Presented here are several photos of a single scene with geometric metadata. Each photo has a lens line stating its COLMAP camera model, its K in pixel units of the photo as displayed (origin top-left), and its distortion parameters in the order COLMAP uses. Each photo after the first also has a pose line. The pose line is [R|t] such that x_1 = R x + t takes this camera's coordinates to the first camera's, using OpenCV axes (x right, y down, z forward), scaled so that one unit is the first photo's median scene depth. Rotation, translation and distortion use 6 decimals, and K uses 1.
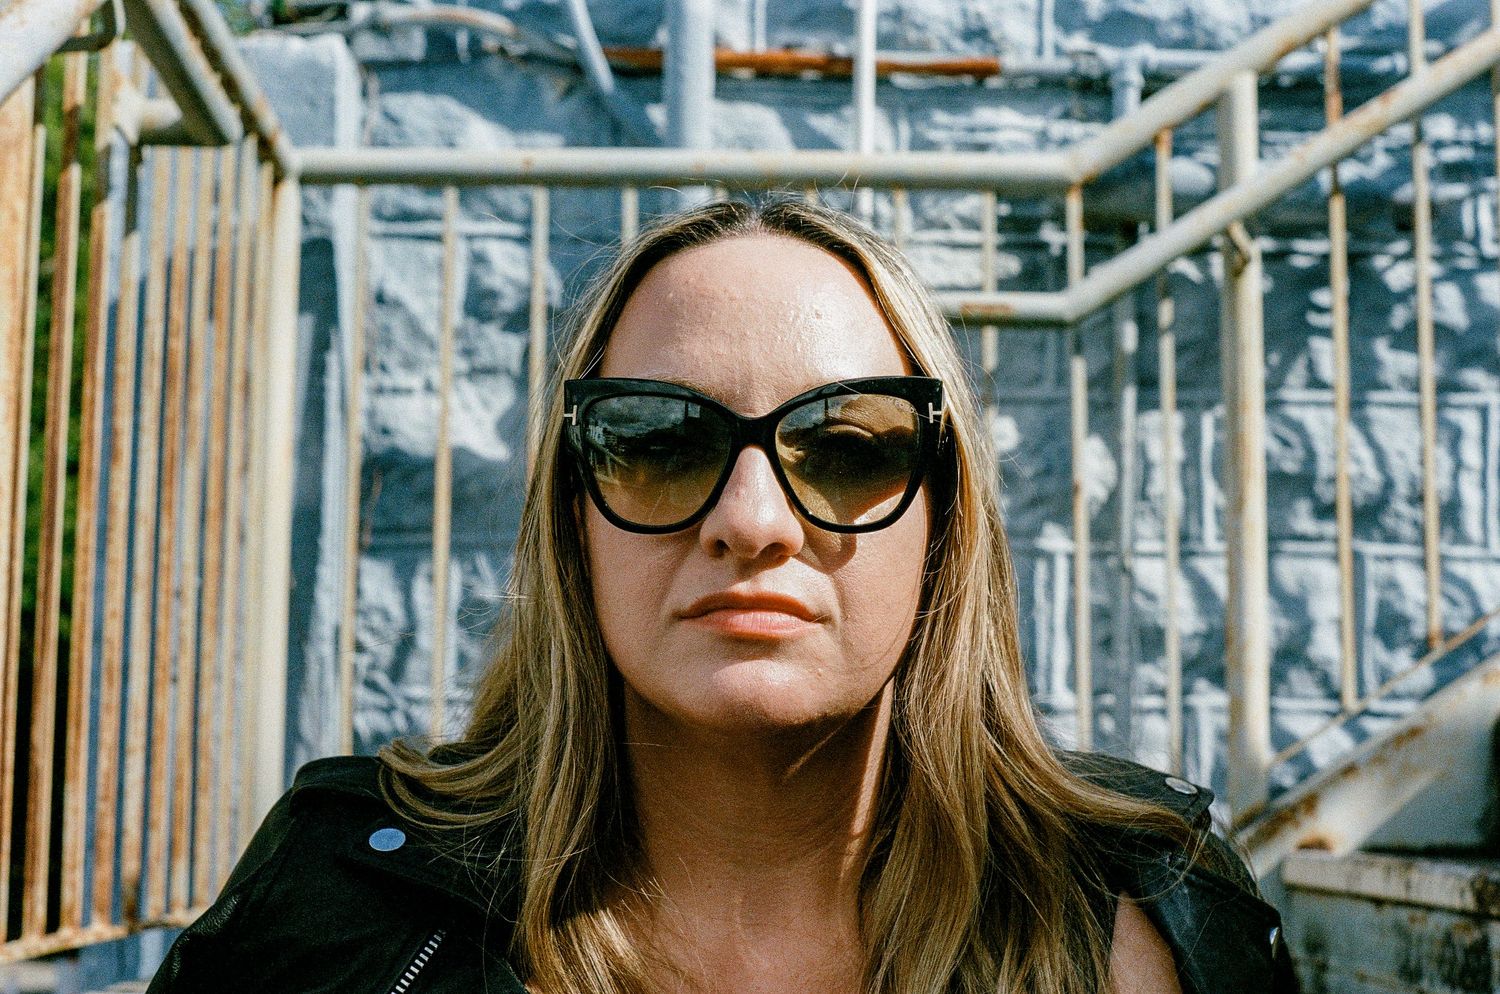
lens RADIAL K [[2541.8, 0, 750.0], [0, 2541.8, 497.0], [0, 0, 1]] dist [-0.061661, -0.001089]
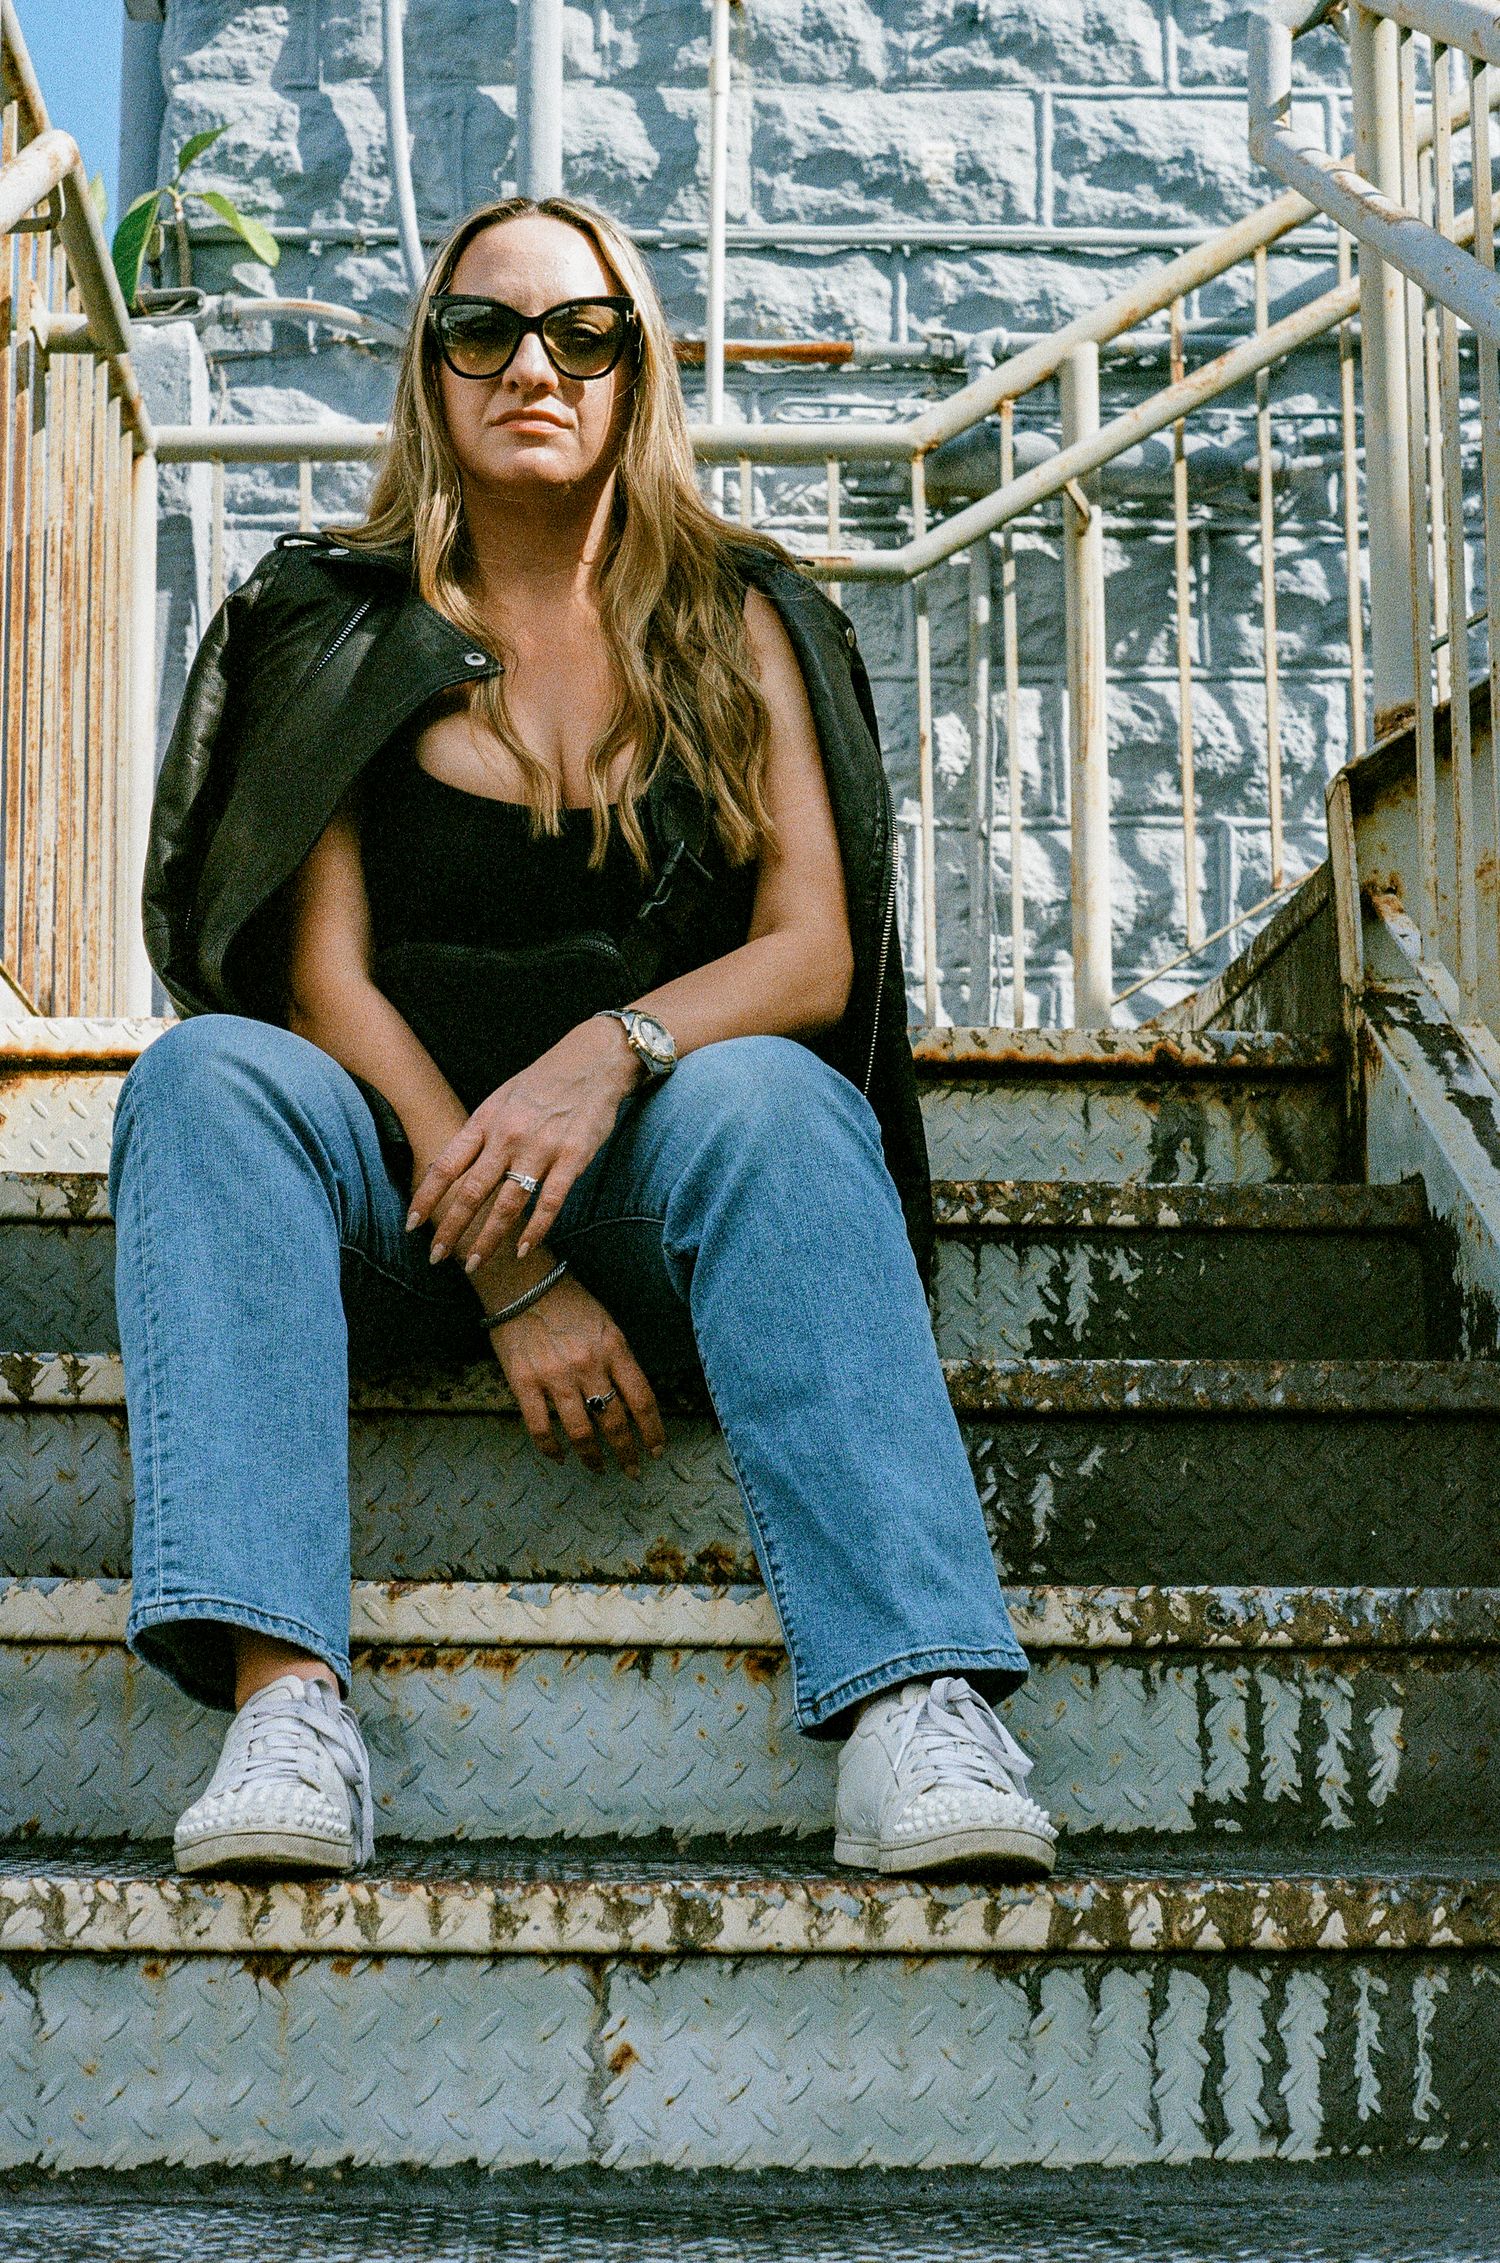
lens RADIAL K [[4501.0, 0, 750.0], [0, 4501.0, 1131.5], [0, 0, 1]] dist [0.119120, -0.660835]
pose [[0.999791, -0.020109, 0.003730, 0.048407], [0.020346, 0.996468, -0.081472, 0.294281], [-0.002079, 0.081531, 0.996669, -0.782003]]
